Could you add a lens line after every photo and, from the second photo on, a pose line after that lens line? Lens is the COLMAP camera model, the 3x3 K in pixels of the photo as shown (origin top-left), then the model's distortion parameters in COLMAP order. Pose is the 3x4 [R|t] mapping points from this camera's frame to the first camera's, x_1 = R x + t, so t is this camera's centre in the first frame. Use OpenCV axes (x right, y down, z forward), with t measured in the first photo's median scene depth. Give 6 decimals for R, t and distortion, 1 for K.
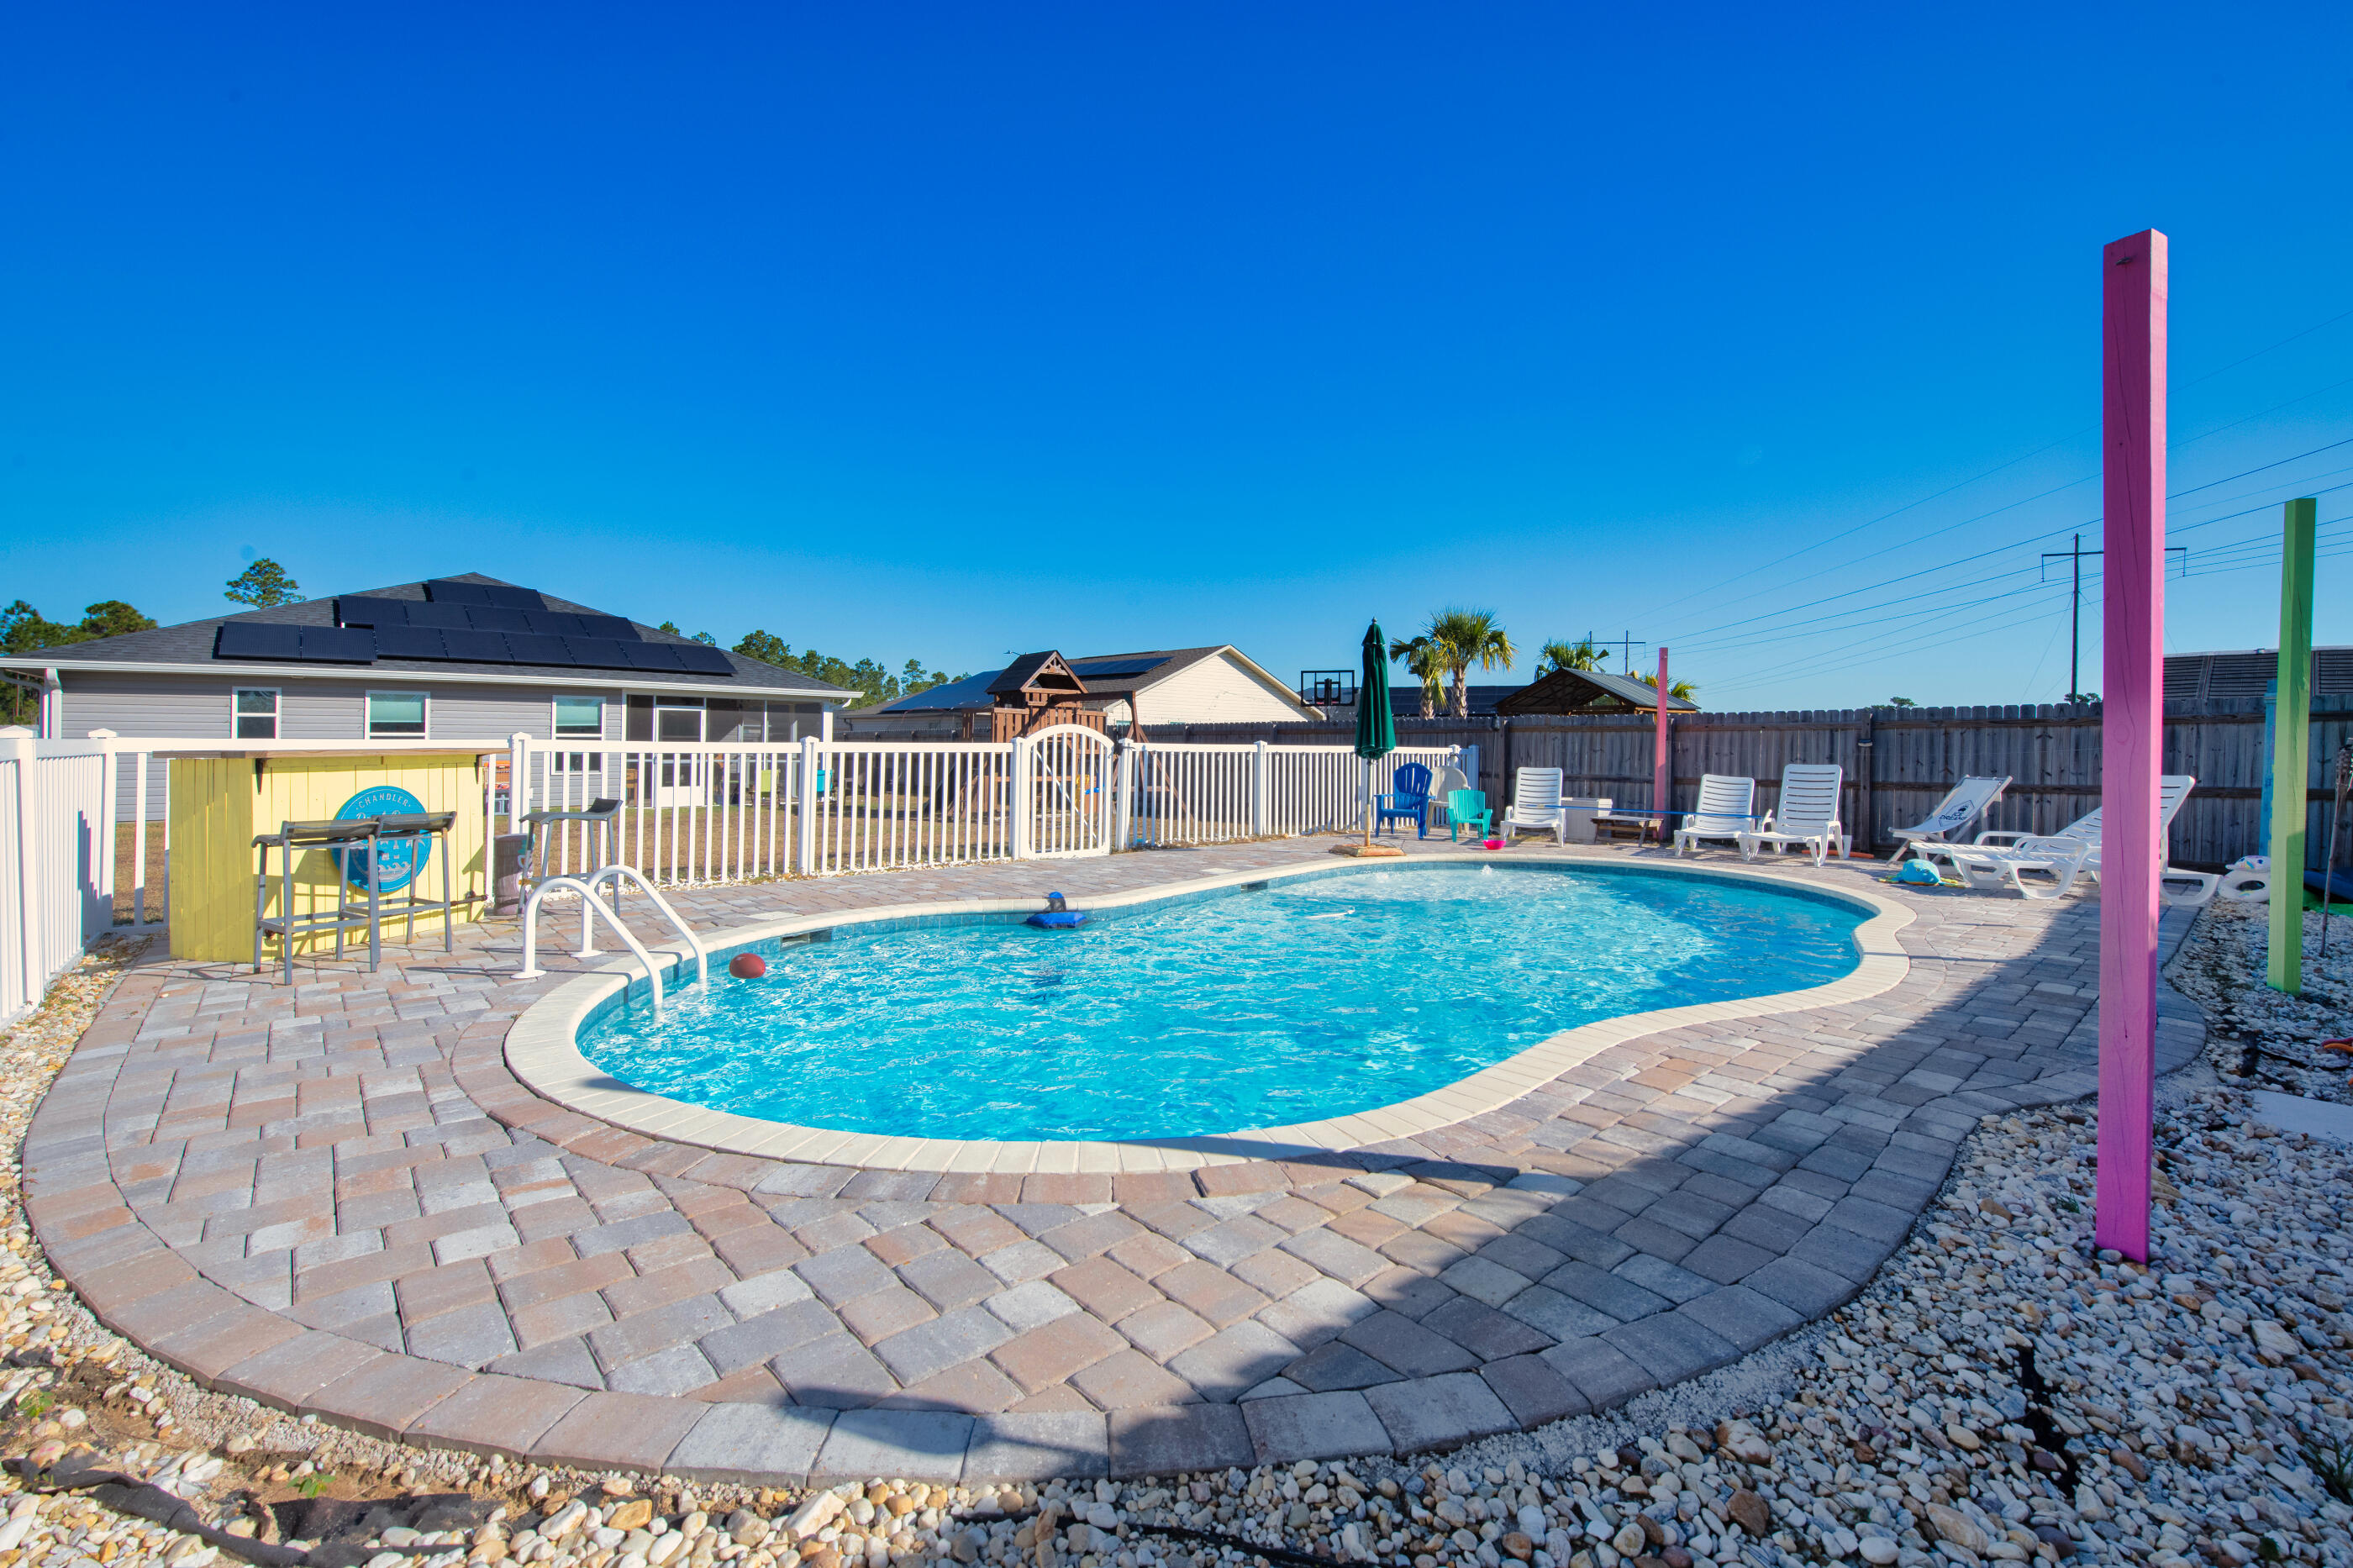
lens RADIAL K [[994.8, 0, 1216.5], [0, 994.8, 752.9], [0, 0, 1]] dist [-0.029621, 0.000052]
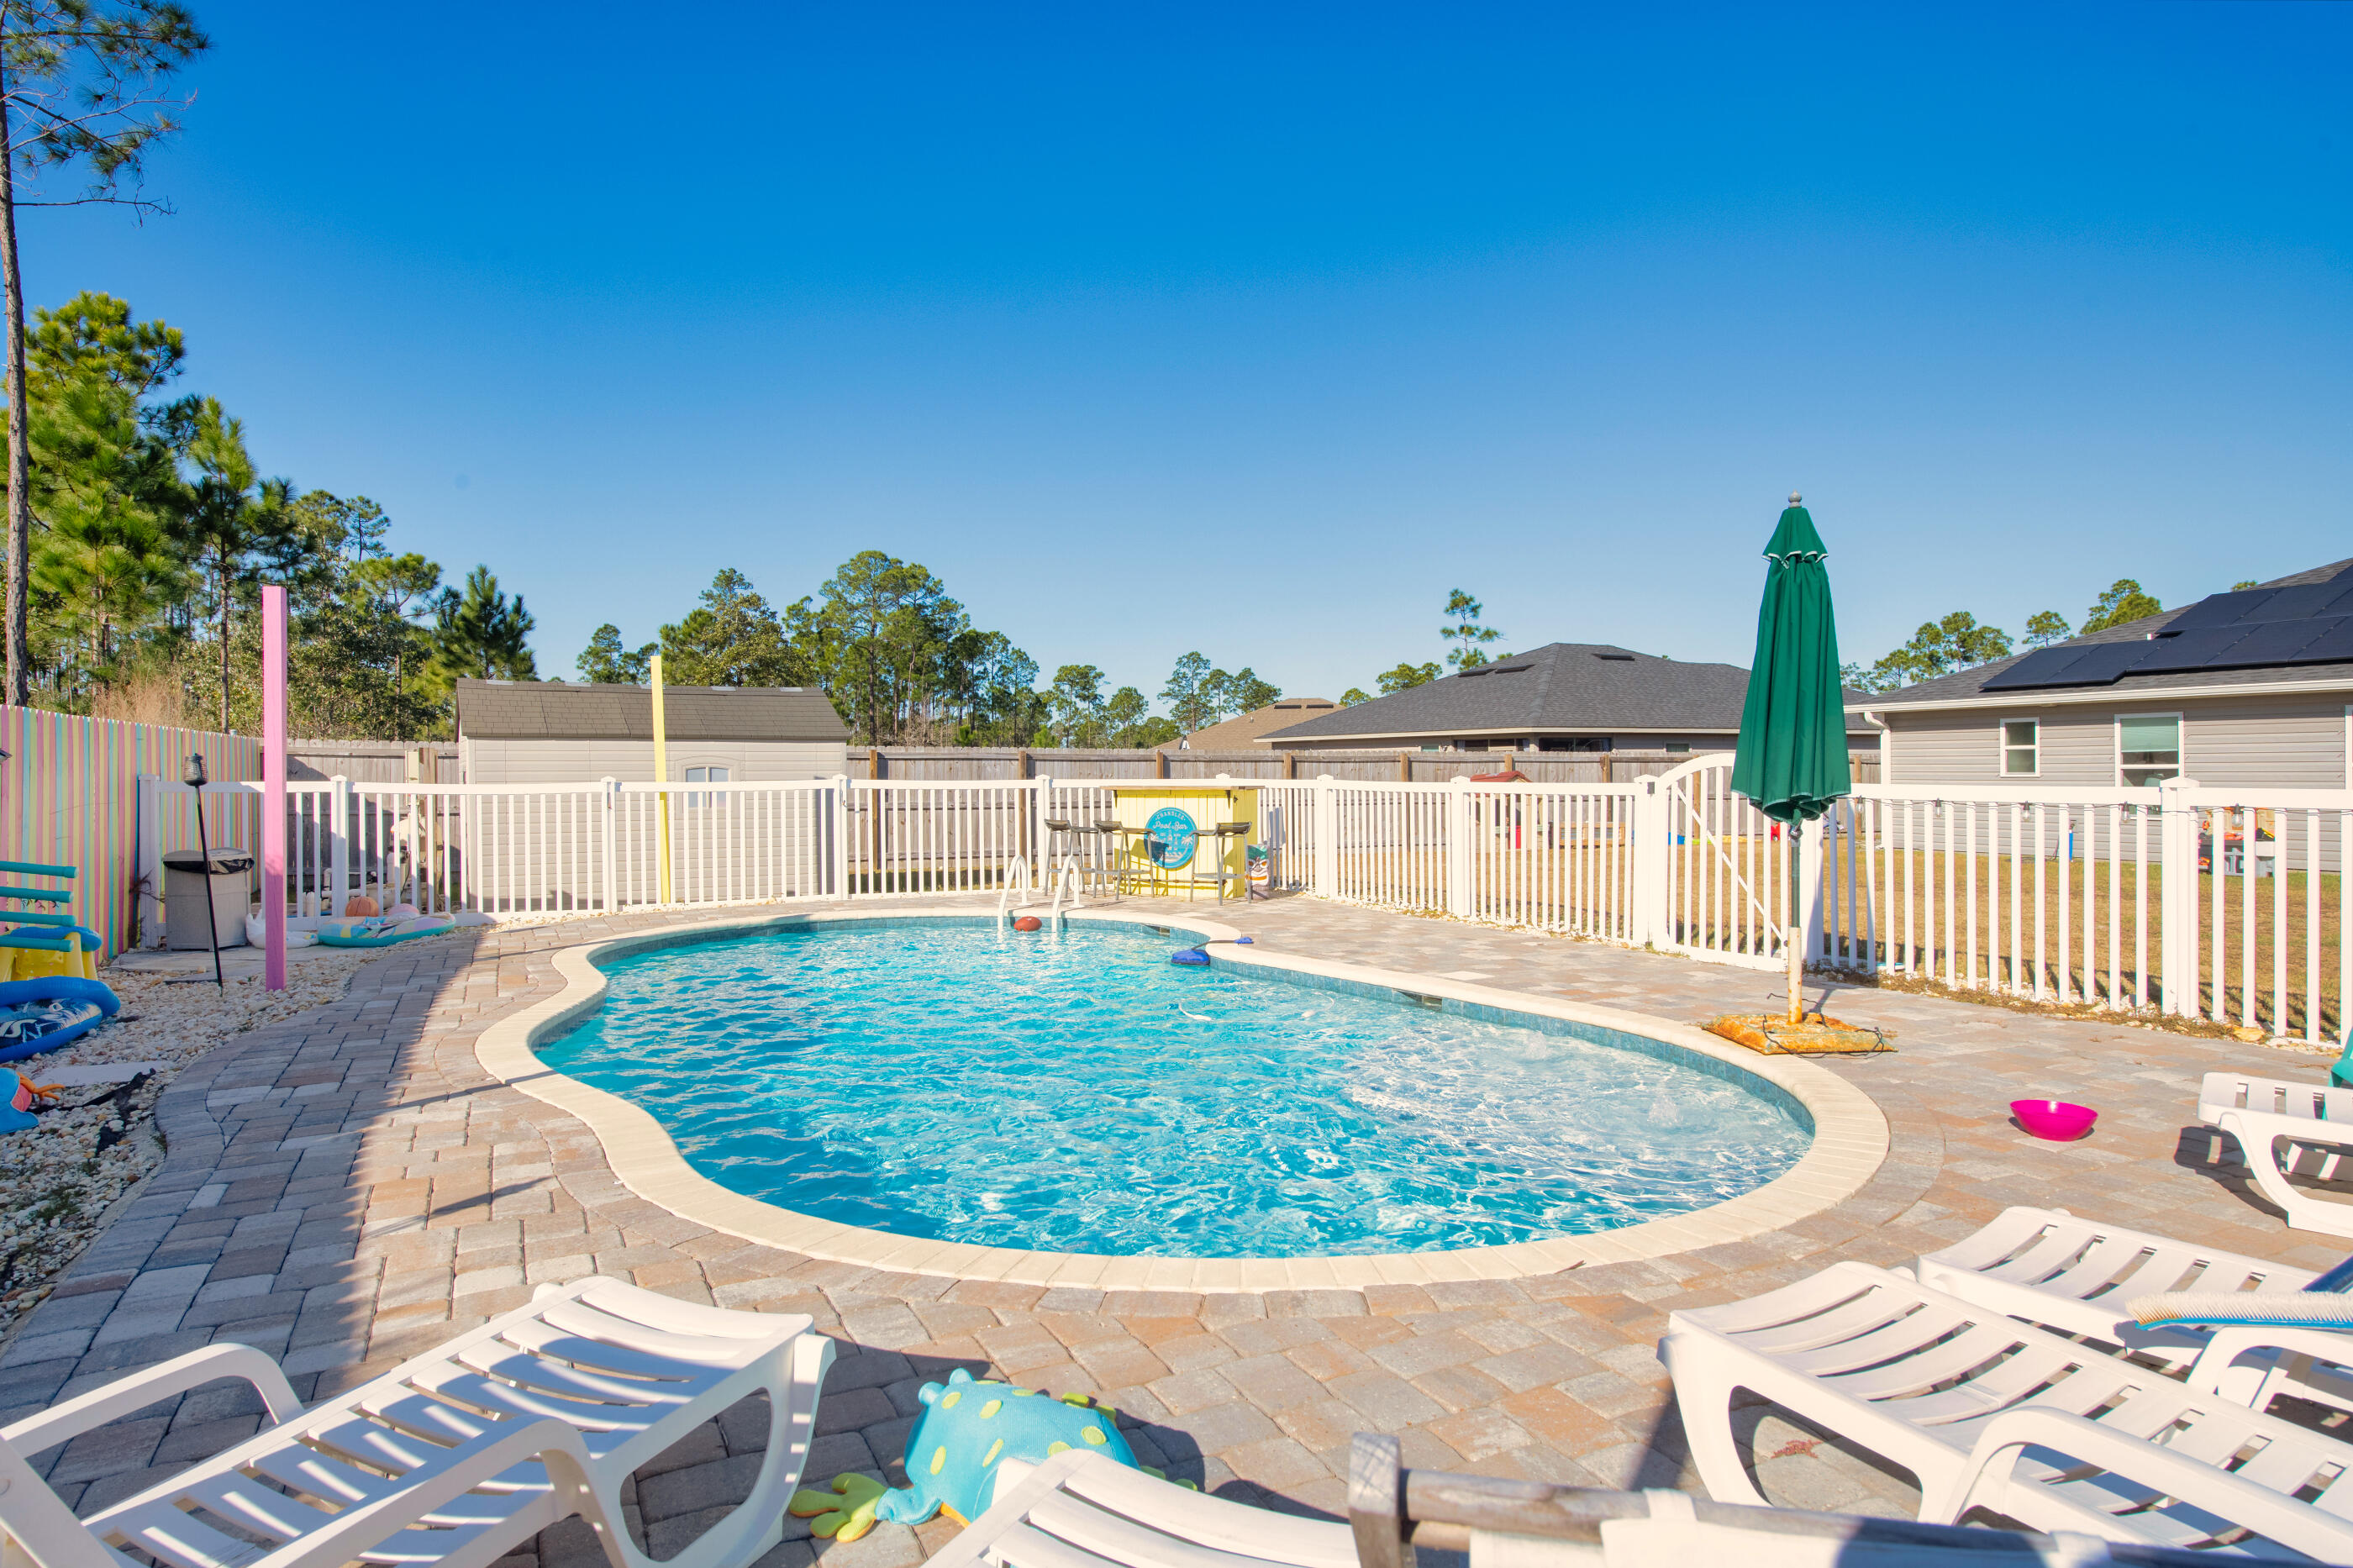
lens RADIAL K [[1374.0, 0, 1153.4], [0, 1374.0, 789.3], [0, 0, 1]] dist [0.006092, 0.001814]
pose [[-0.323938, 0.008134, -0.946043, 0.538154], [-0.002902, 0.999950, 0.009591, -0.008366], [0.946074, 0.005852, -0.323898, 0.626967]]
